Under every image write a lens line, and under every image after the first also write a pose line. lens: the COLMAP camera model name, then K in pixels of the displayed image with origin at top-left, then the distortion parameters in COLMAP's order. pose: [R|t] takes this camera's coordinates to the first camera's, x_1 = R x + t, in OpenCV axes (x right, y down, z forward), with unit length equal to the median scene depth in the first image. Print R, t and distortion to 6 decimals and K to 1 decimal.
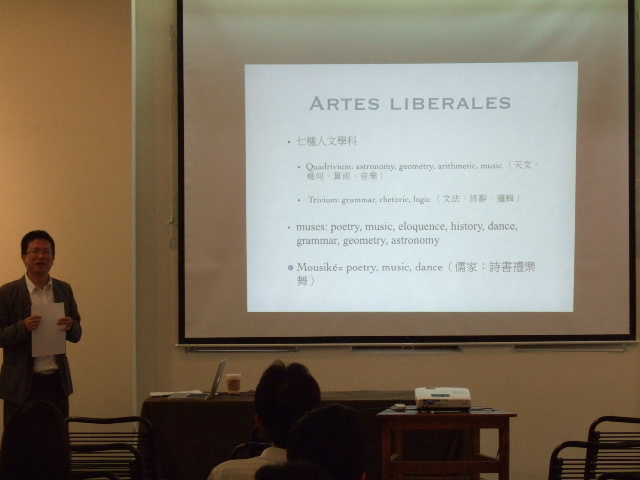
lens RADIAL K [[1666.9, 0, 320.0], [0, 1666.9, 240.0], [0, 0, 1]] dist [-0.031446, 0.026106]
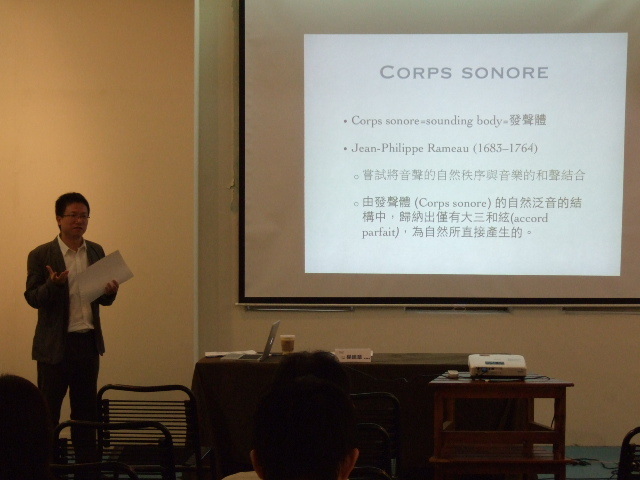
lens RADIAL K [[1339.6, 0, 320.0], [0, 1339.6, 240.0], [0, 0, 1]] dist [-0.052353, -0.384949]
pose [[0.998881, 0.008538, -0.046514, 0.004671], [-0.007422, 0.999682, 0.024119, 0.002499], [0.046705, -0.023747, 0.998626, 0.170343]]
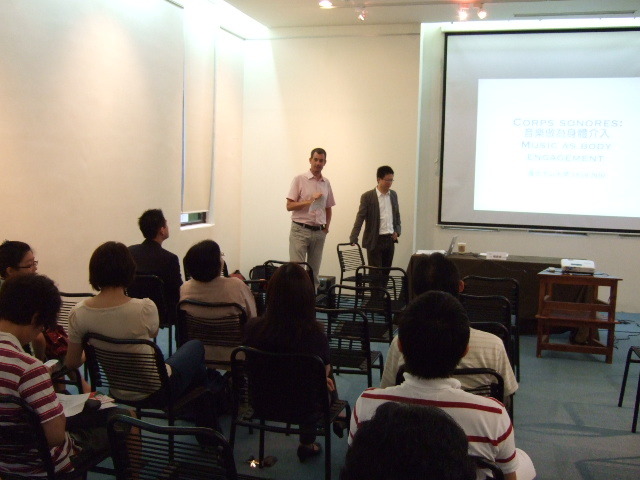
lens RADIAL K [[665.5, 0, 320.4], [0, 665.5, 254.2], [0, 0, 1]] dist [-0.070677, 0.035899]
pose [[0.955561, 0.063724, -0.287824, 0.011240], [-0.028255, 0.991660, 0.125747, 0.002952], [0.293437, -0.112026, 0.949392, 0.215177]]
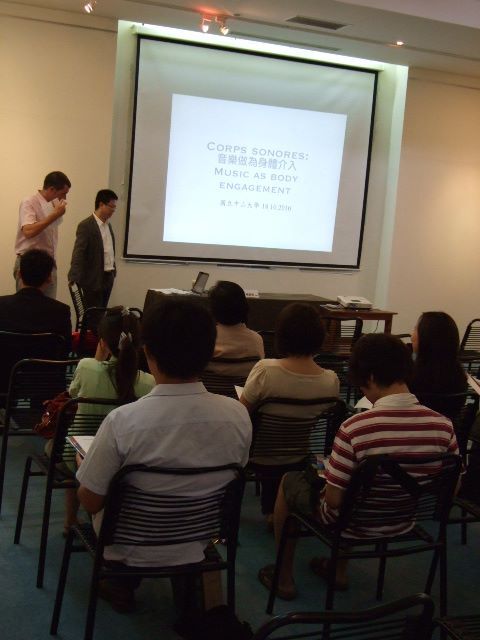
lens RADIAL K [[859.7, 0, 239.3], [0, 859.7, 319.4], [0, 0, 1]] dist [-0.102101, 0.056786]
pose [[0.921764, 0.026911, 0.386818, -0.314653], [-0.081396, 0.988791, 0.125172, 0.006327], [-0.379113, -0.146864, 0.913622, 0.161414]]
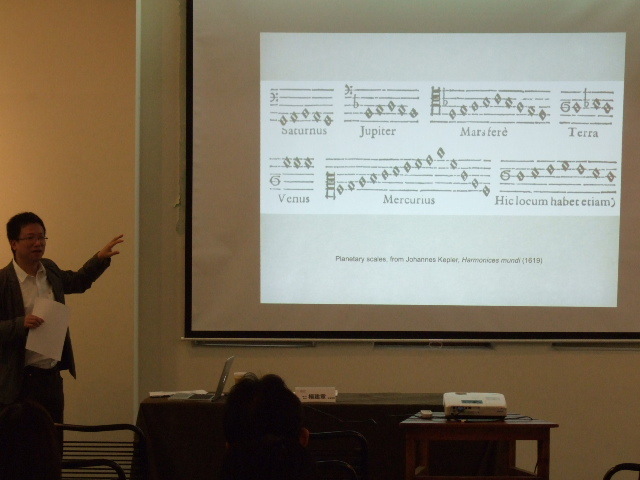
lens RADIAL K [[1666.9, 0, 320.0], [0, 1666.9, 240.0], [0, 0, 1]] dist [-0.031446, 0.026106]
pose [[0.999818, 0.010621, -0.015861, 0.003485], [-0.010481, 0.999905, 0.008921, -0.000040], [0.015954, -0.008753, 0.999834, 0.088209]]
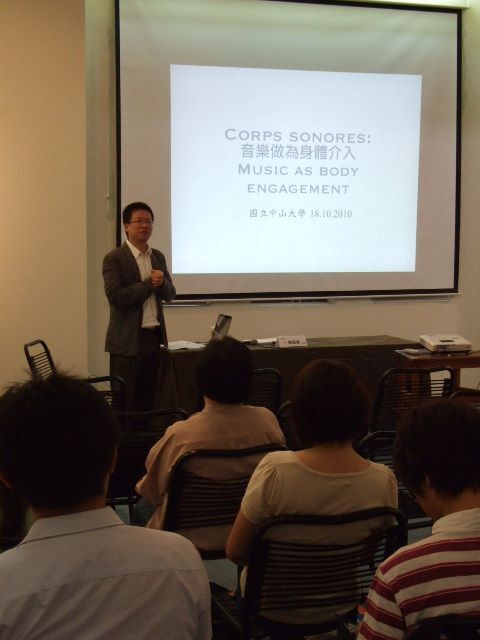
lens RADIAL K [[1149.0, 0, 240.0], [0, 1149.0, 320.0], [0, 0, 1]] dist [-0.100551, 0.037433]
pose [[0.947194, -0.020494, 0.320005, -0.266479], [-0.006627, 0.996491, 0.083432, 0.007398], [-0.320592, -0.081147, 0.943735, 0.207693]]
